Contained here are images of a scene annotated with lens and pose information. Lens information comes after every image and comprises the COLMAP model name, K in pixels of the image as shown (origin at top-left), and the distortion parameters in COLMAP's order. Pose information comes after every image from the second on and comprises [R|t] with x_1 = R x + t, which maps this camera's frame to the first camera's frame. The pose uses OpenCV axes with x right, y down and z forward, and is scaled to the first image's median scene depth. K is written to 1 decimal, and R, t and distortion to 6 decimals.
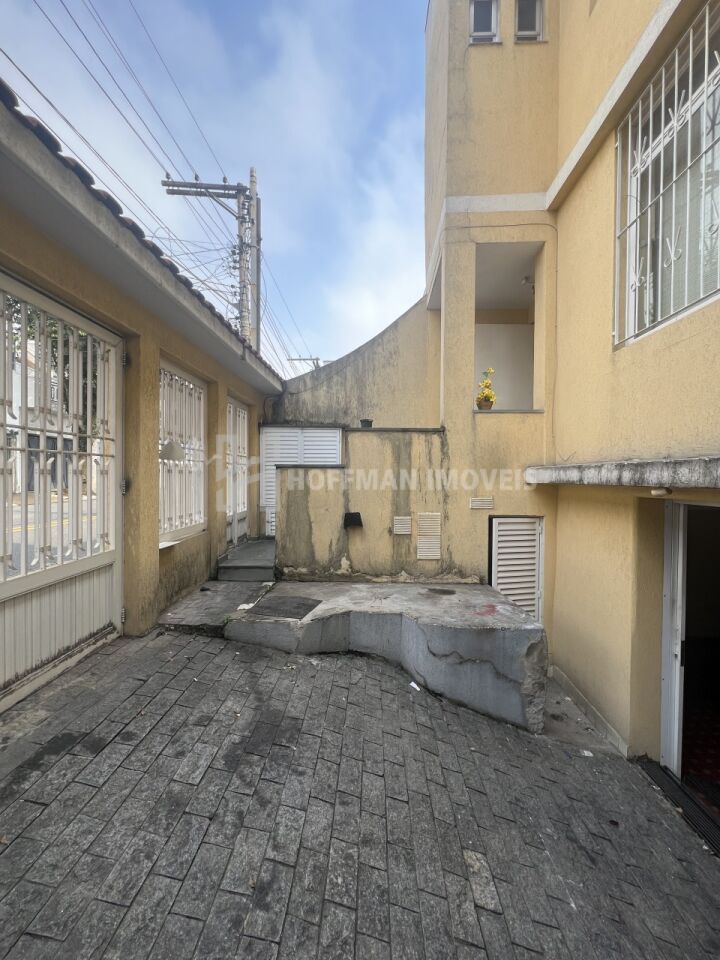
lens RADIAL K [[383.2, 0, 360.6], [0, 383.2, 480.0], [0, 0, 1]] dist [0.002072, -0.000391]
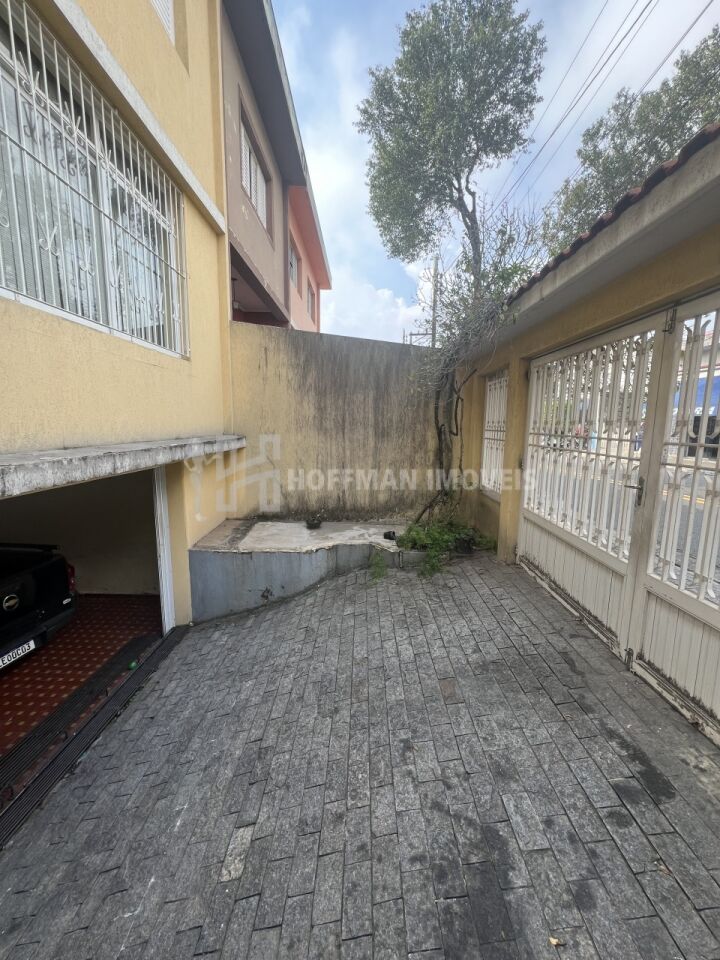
lens RADIAL K [[383.2, 0, 359.6], [0, 383.2, 479.6], [0, 0, 1]] dist [0.002072, -0.000391]
pose [[-0.999493, -0.013779, -0.028708, 0.002610], [-0.018086, 0.987653, 0.155612, -0.221392], [0.026209, 0.156052, -0.987401, 1.968773]]
